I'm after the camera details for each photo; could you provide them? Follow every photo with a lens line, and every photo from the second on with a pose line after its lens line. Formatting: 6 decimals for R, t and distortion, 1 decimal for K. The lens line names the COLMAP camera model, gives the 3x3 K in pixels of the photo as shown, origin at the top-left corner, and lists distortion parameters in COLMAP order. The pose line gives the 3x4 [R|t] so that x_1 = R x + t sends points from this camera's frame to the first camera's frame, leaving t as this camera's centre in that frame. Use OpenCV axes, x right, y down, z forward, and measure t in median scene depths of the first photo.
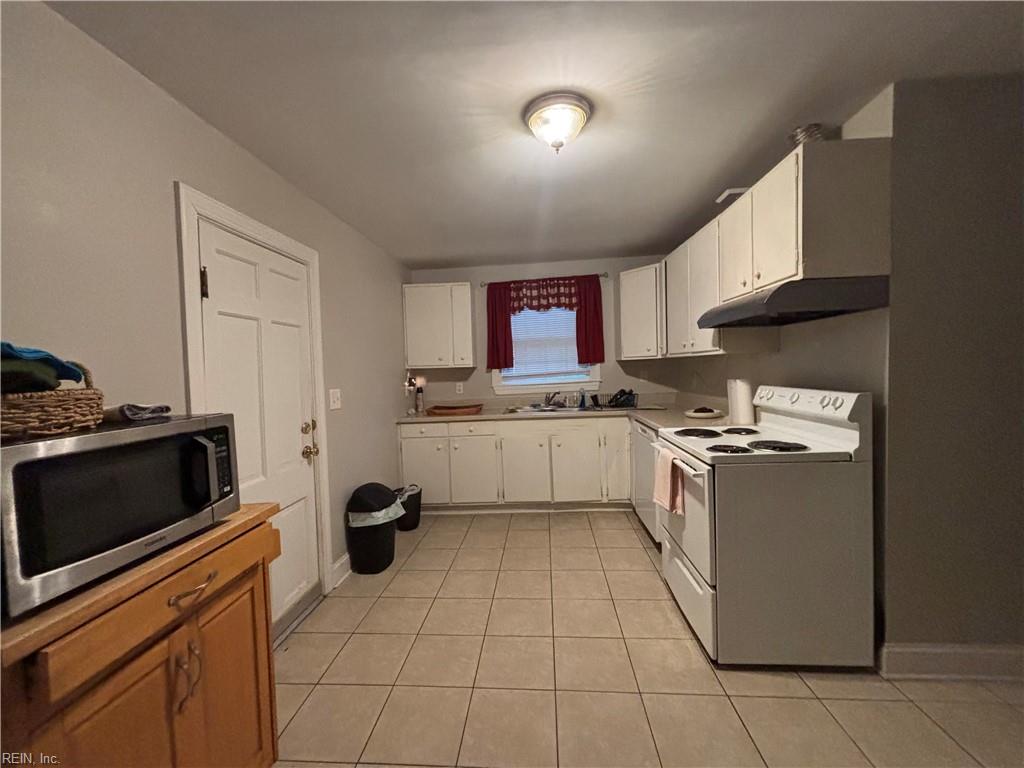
lens RADIAL K [[411.5, 0, 512.0], [0, 411.5, 384.0], [0, 0, 1]] dist [0.002996, -0.000780]
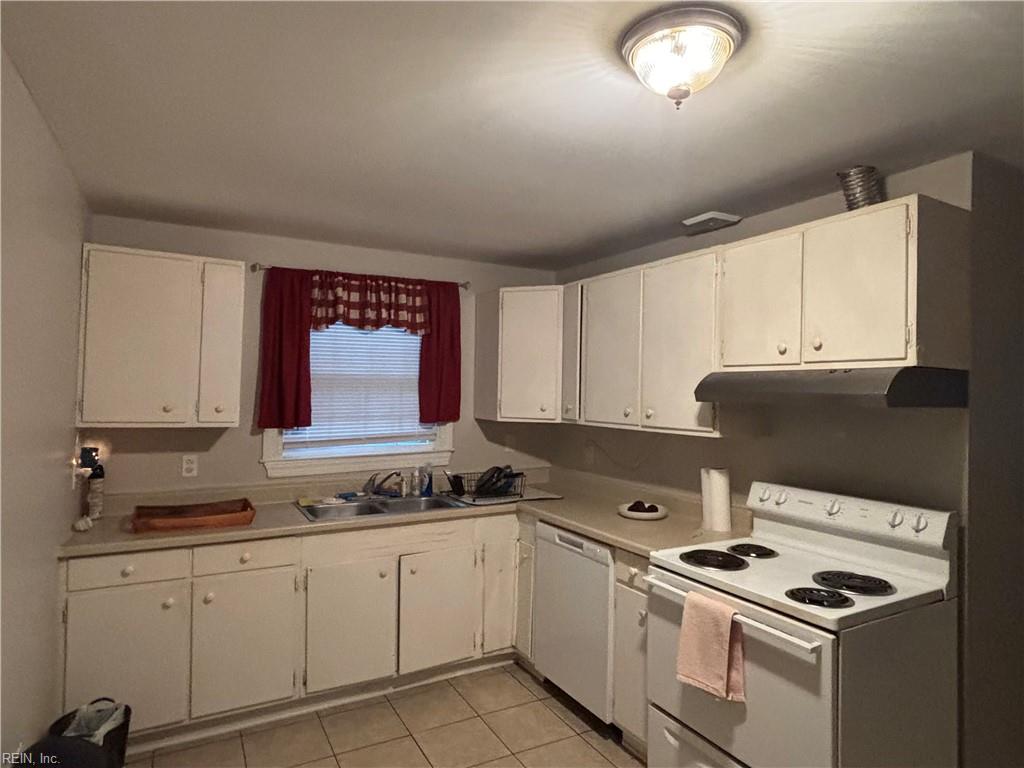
lens RADIAL K [[600.1, 0, 512.0], [0, 600.1, 384.0], [0, 0, 1]] dist [0.004002, -0.002511]
pose [[0.840336, 0.057848, 0.538970, -0.229764], [-0.025917, 0.997440, -0.066647, -0.057046], [-0.541445, 0.042038, 0.839684, 0.208453]]
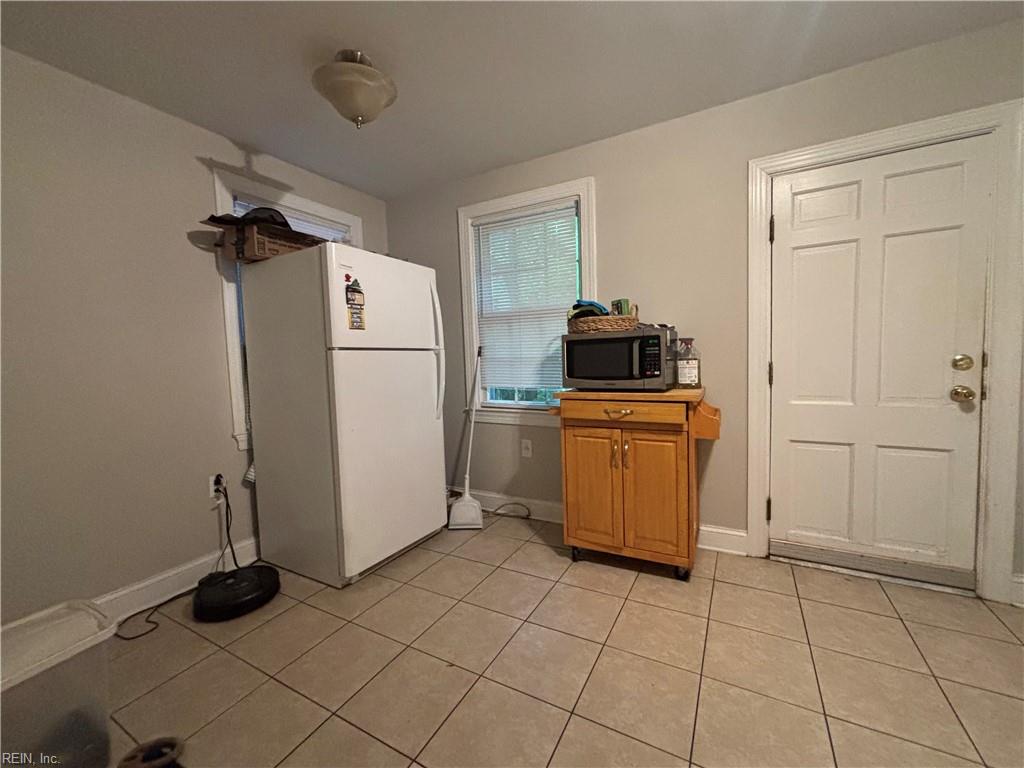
lens RADIAL K [[411.5, 0, 512.0], [0, 411.5, 384.0], [0, 0, 1]] dist [0.002996, -0.000780]
pose [[-0.421140, 0.108438, -0.900490, 0.331910], [0.015191, 0.993531, 0.112537, 0.030777], [0.906869, 0.033714, -0.420063, 0.356981]]
